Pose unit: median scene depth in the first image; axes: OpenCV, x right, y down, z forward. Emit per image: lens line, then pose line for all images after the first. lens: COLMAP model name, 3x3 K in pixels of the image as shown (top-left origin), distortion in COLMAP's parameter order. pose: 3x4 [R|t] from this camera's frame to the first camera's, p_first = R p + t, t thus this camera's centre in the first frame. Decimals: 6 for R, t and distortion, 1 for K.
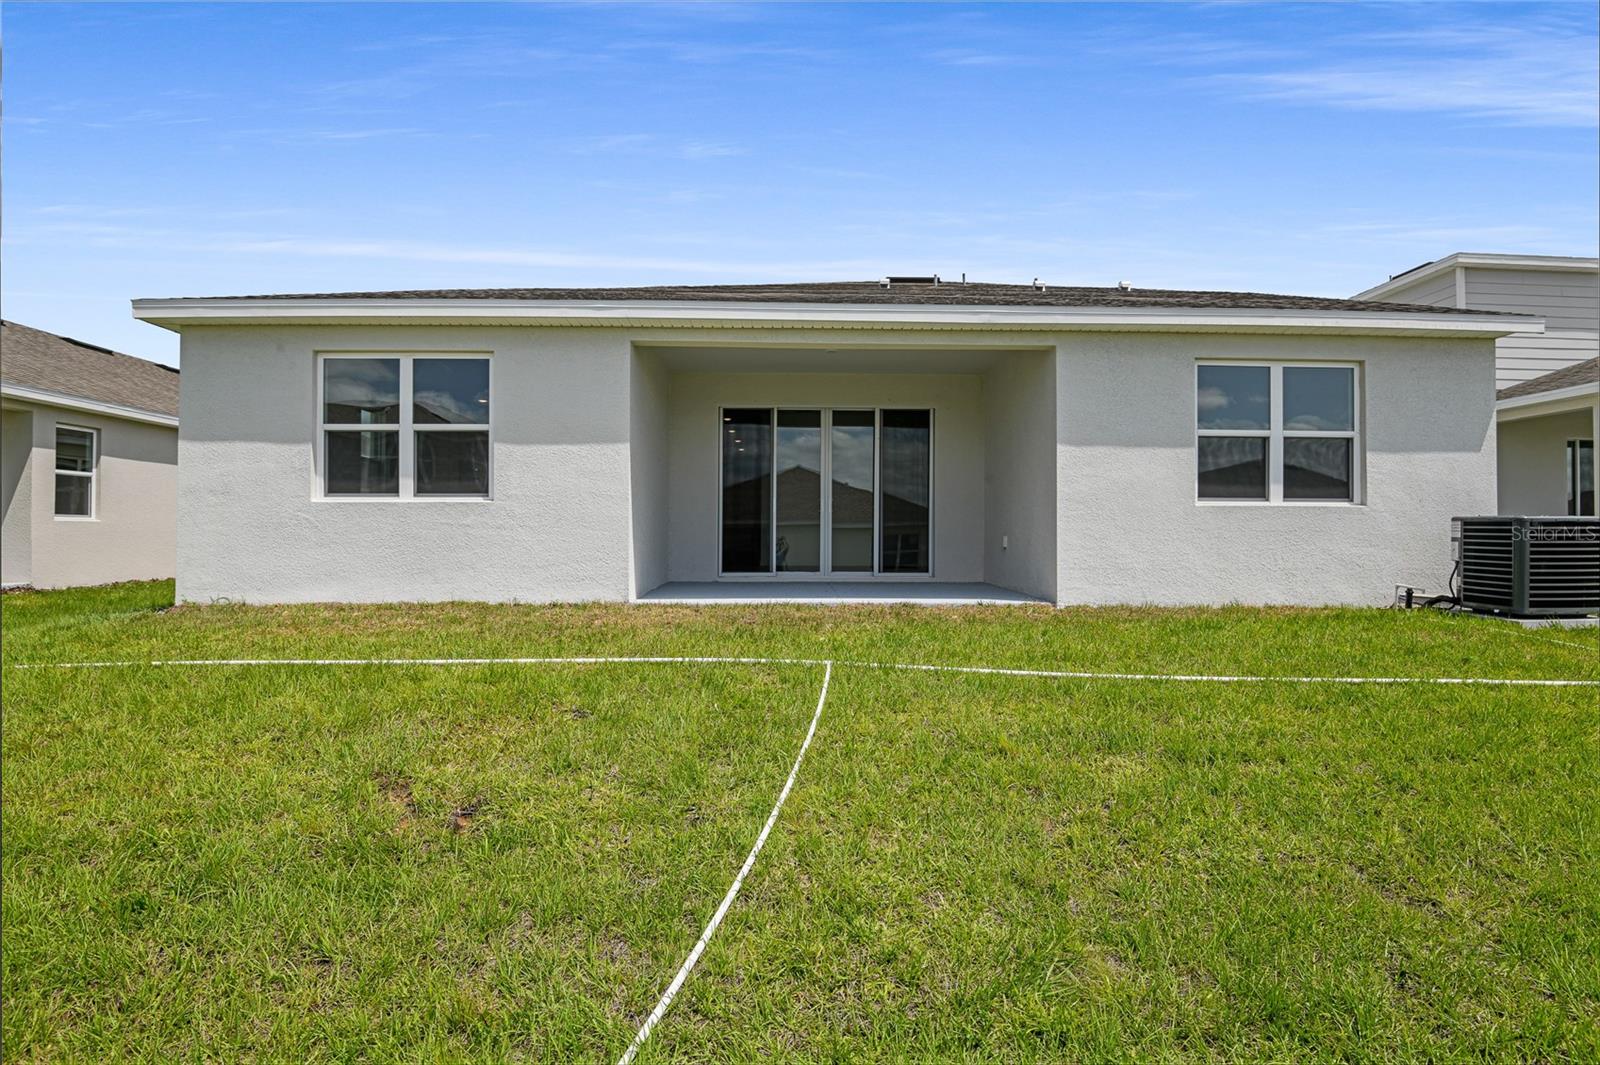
lens RADIAL K [[816.4, 0, 800.0], [0, 816.4, 532.5], [0, 0, 1]] dist [-0.027504, -0.000239]
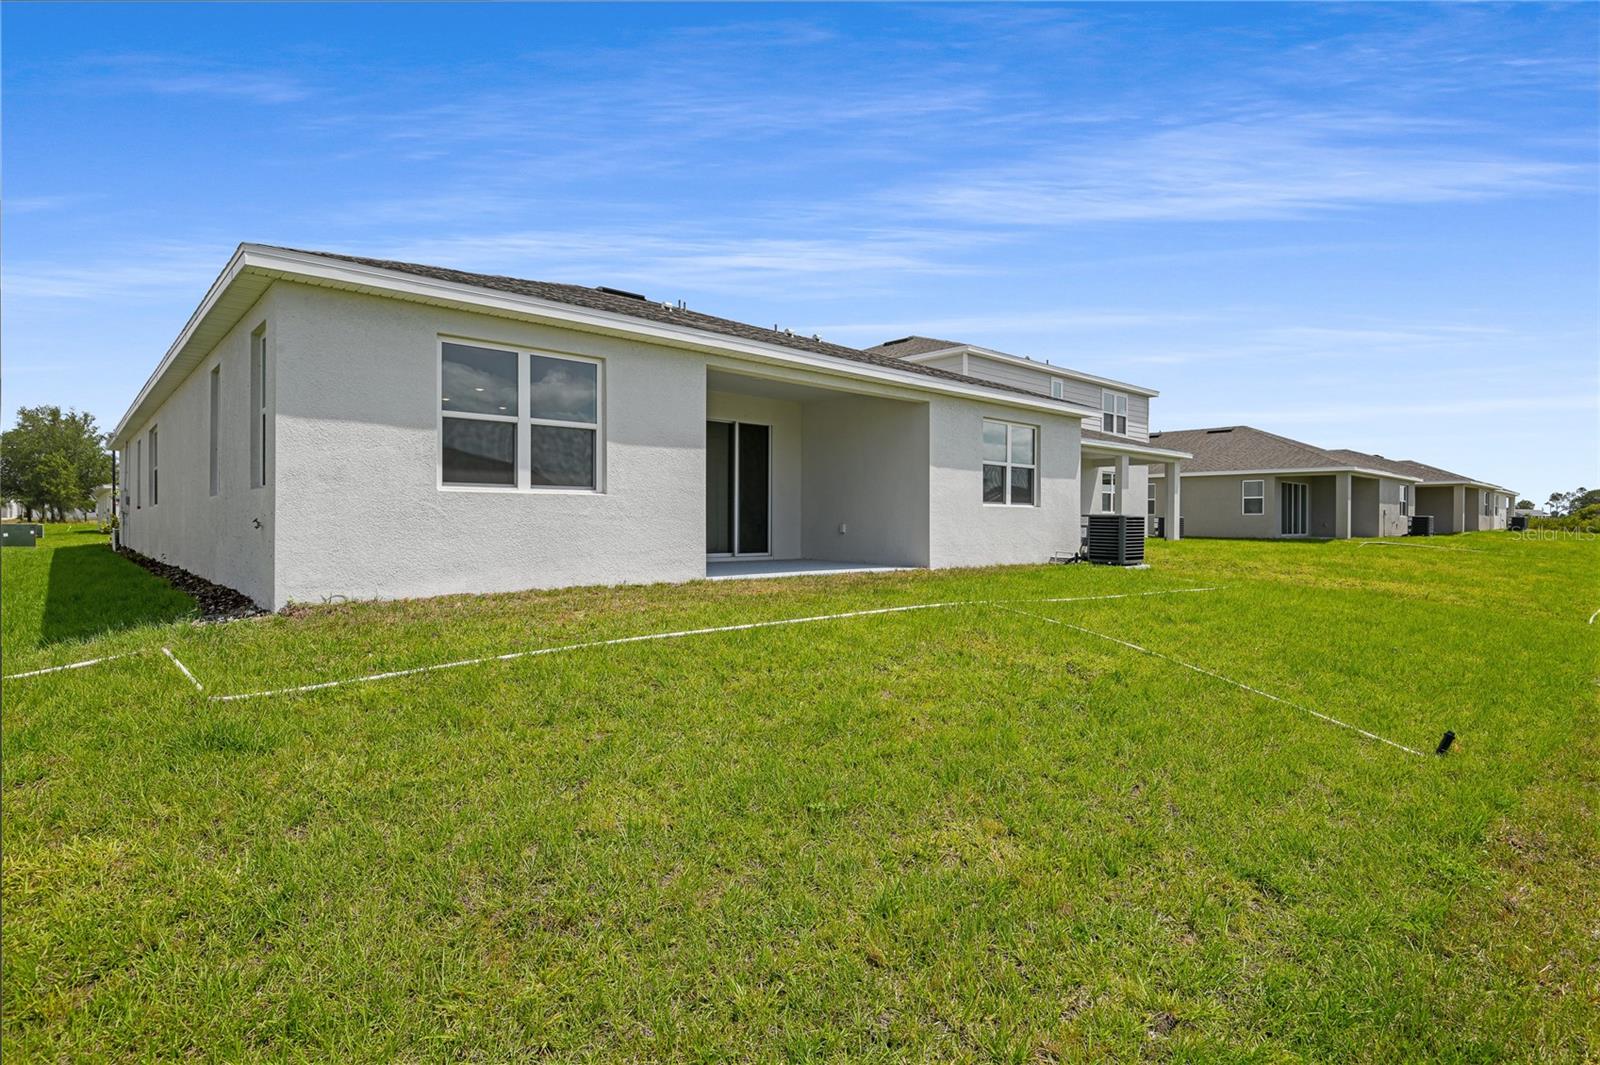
lens RADIAL K [[816.4, 0, 800.0], [0, 816.4, 532.5], [0, 0, 1]] dist [-0.027504, -0.000239]
pose [[0.757673, -0.007871, 0.652587, -0.886978], [-0.003987, 0.999853, 0.016689, -0.005947], [-0.652622, -0.015247, 0.757530, -0.016249]]
